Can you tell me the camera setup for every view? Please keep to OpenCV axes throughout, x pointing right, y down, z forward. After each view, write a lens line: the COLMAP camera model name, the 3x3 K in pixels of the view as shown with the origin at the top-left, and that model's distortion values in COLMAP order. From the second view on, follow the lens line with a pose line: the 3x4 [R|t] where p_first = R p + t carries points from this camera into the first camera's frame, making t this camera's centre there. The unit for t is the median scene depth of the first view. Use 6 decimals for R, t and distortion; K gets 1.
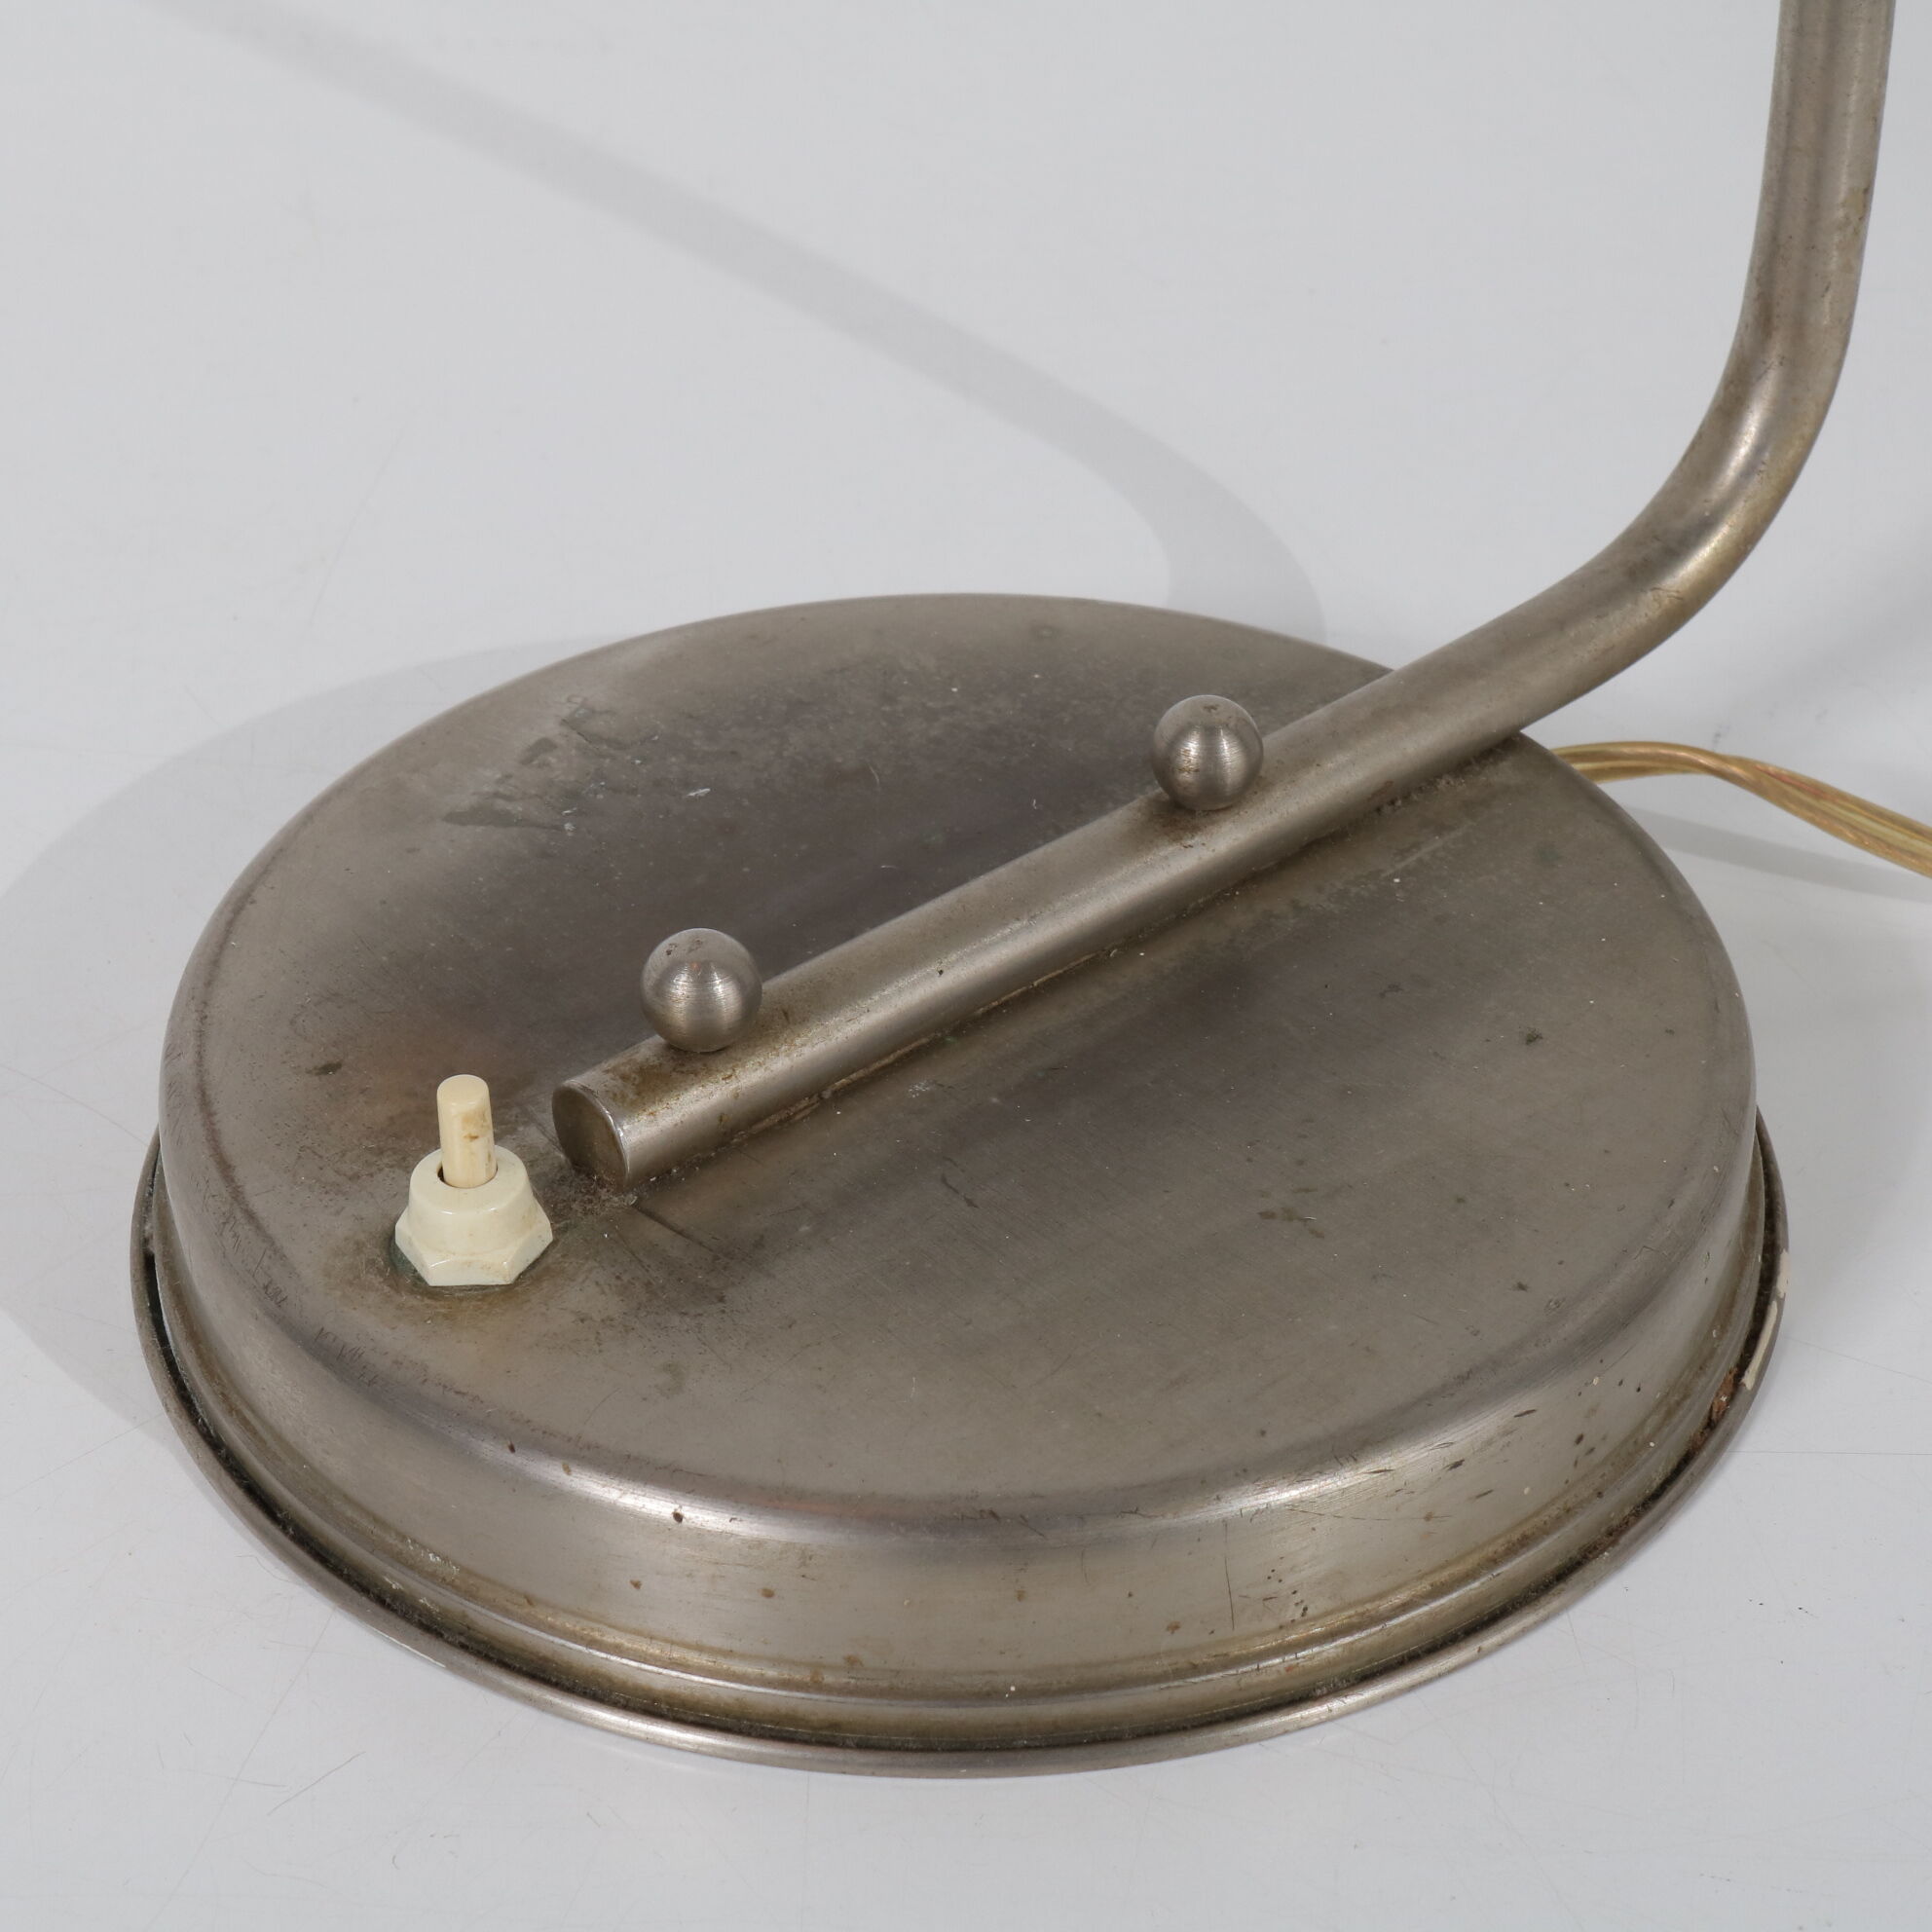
lens RADIAL K [[5182.9, 0, 966.0], [0, 5182.9, 966.0], [0, 0, 1]] dist [0.028504, -0.375014]
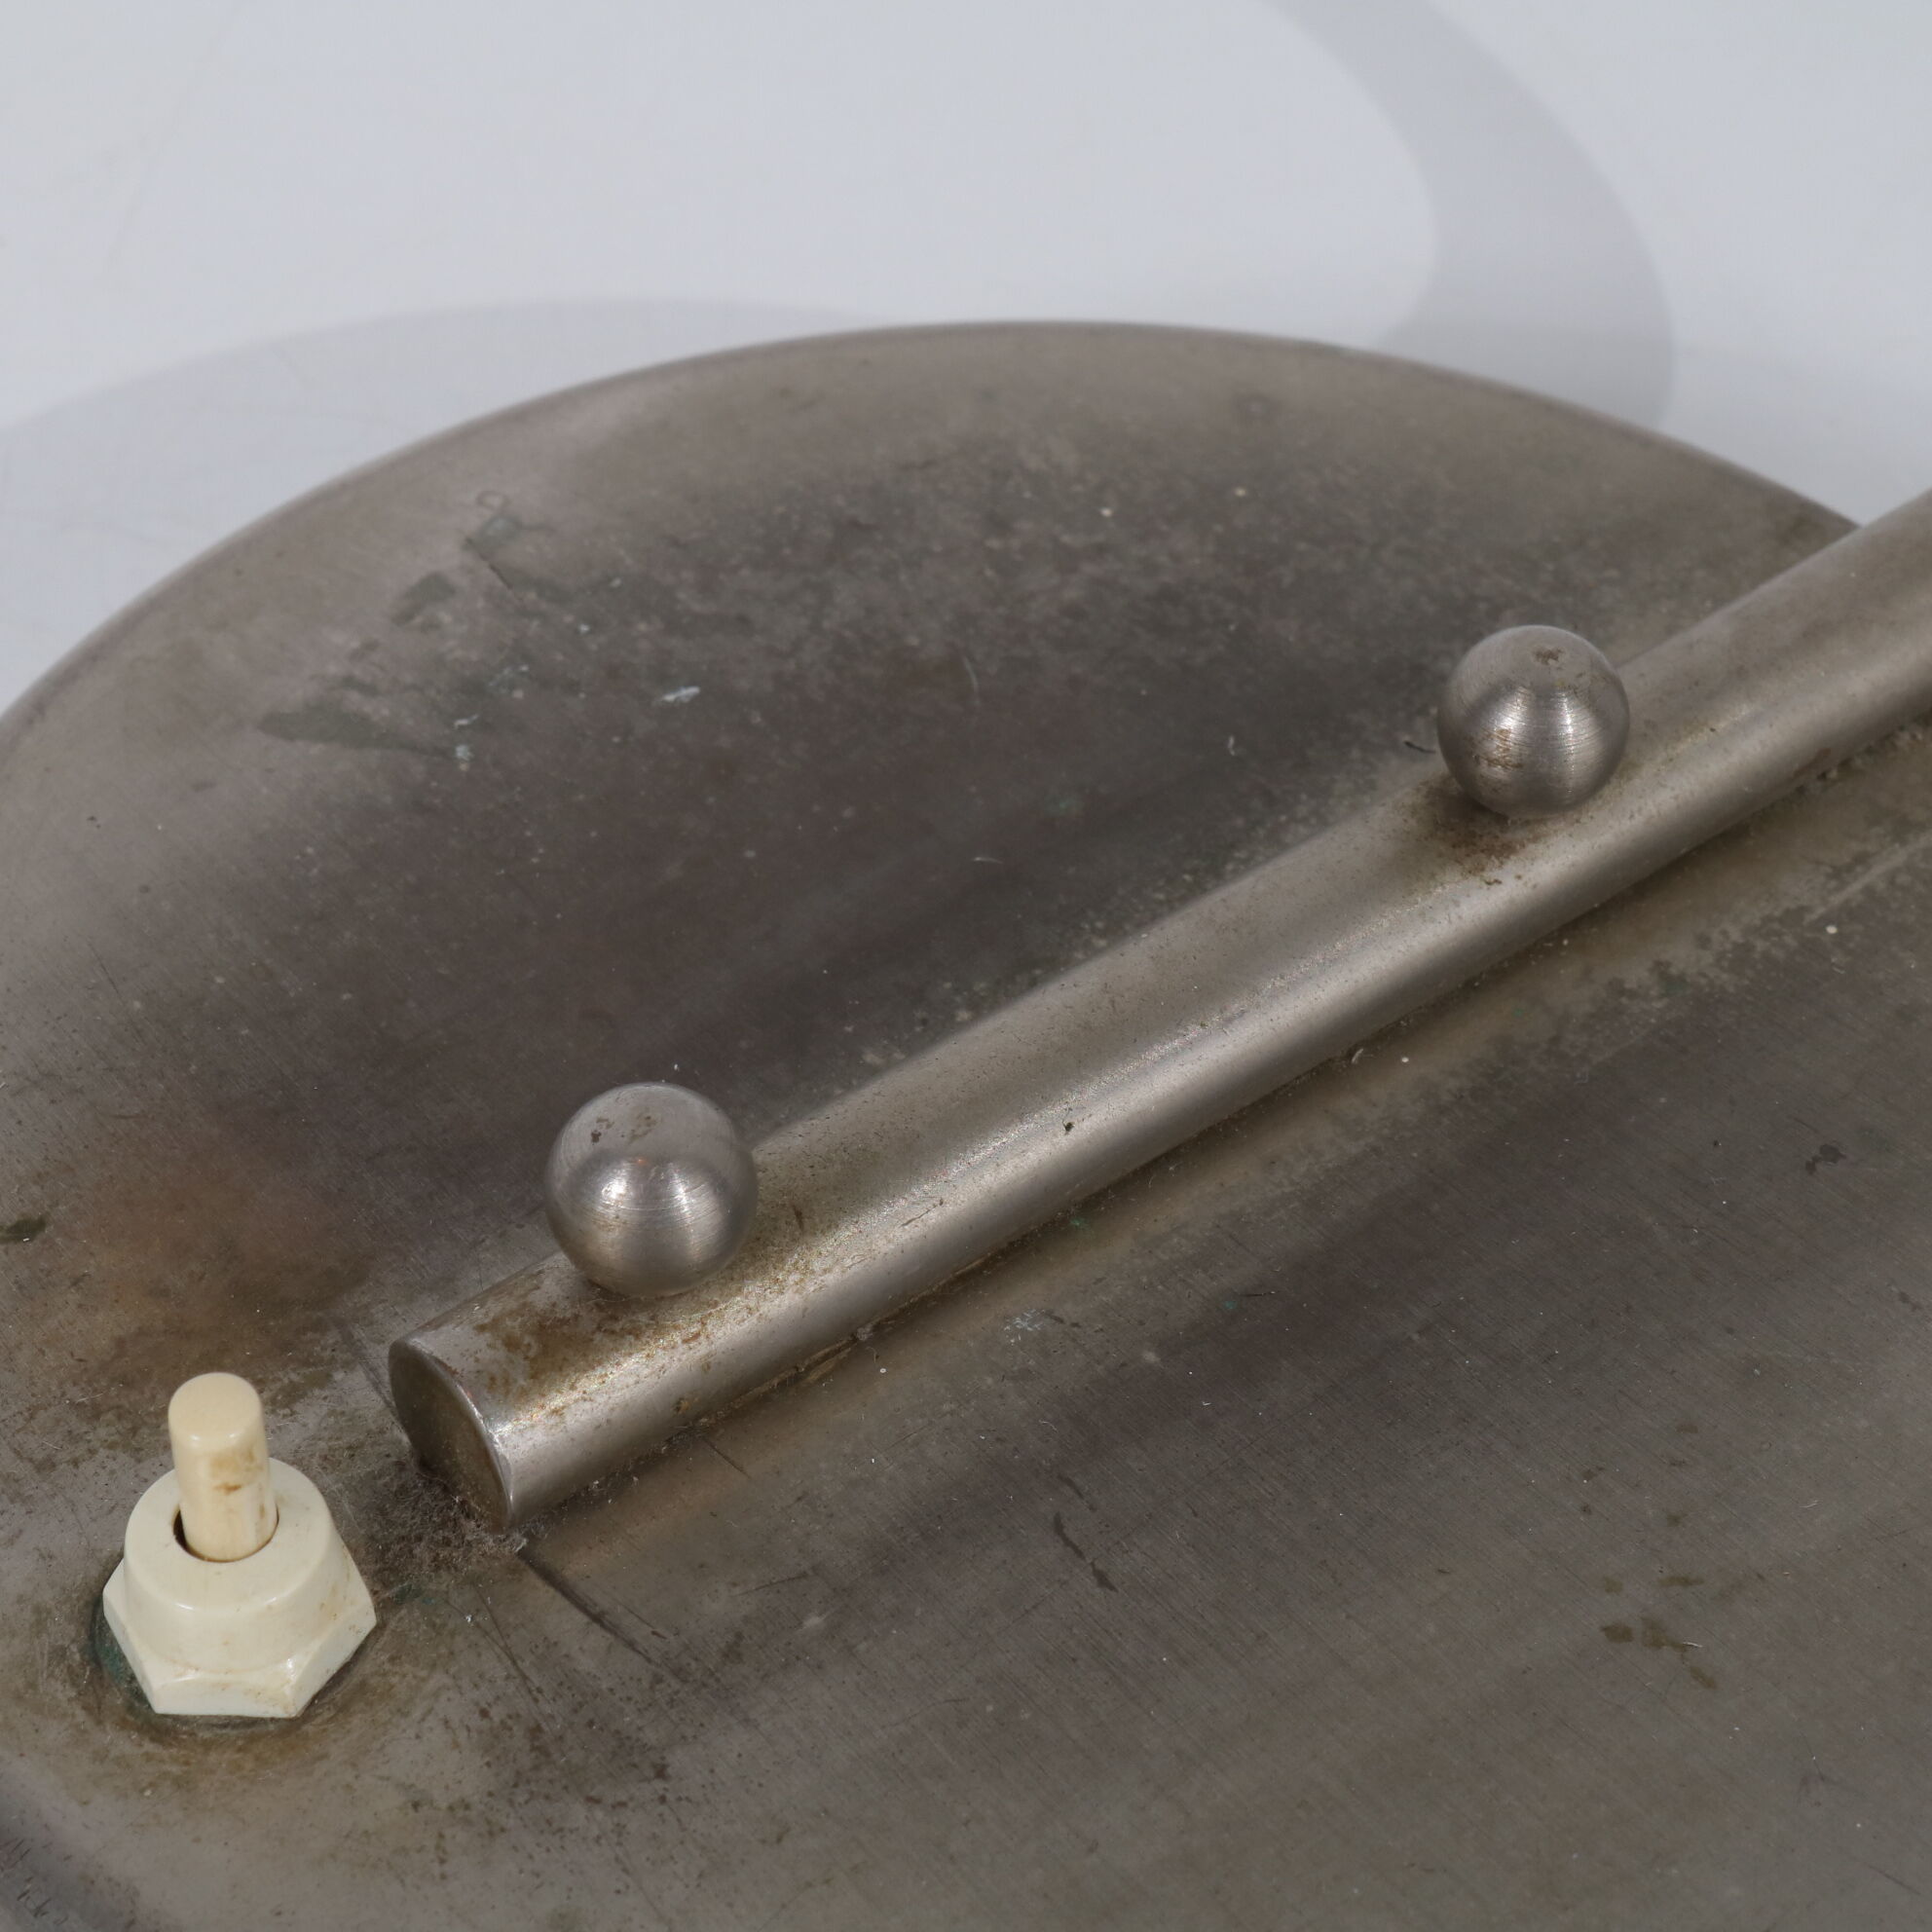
lens RADIAL K [[5182.9, 0, 966.0], [0, 5182.9, 966.0], [0, 0, 1]] dist [0.028504, -0.375014]
pose [[0.998818, 0.047931, -0.008076, -0.012193], [-0.045934, 0.985120, 0.165616, -0.109546], [0.015894, -0.165049, 0.986157, 0.414436]]
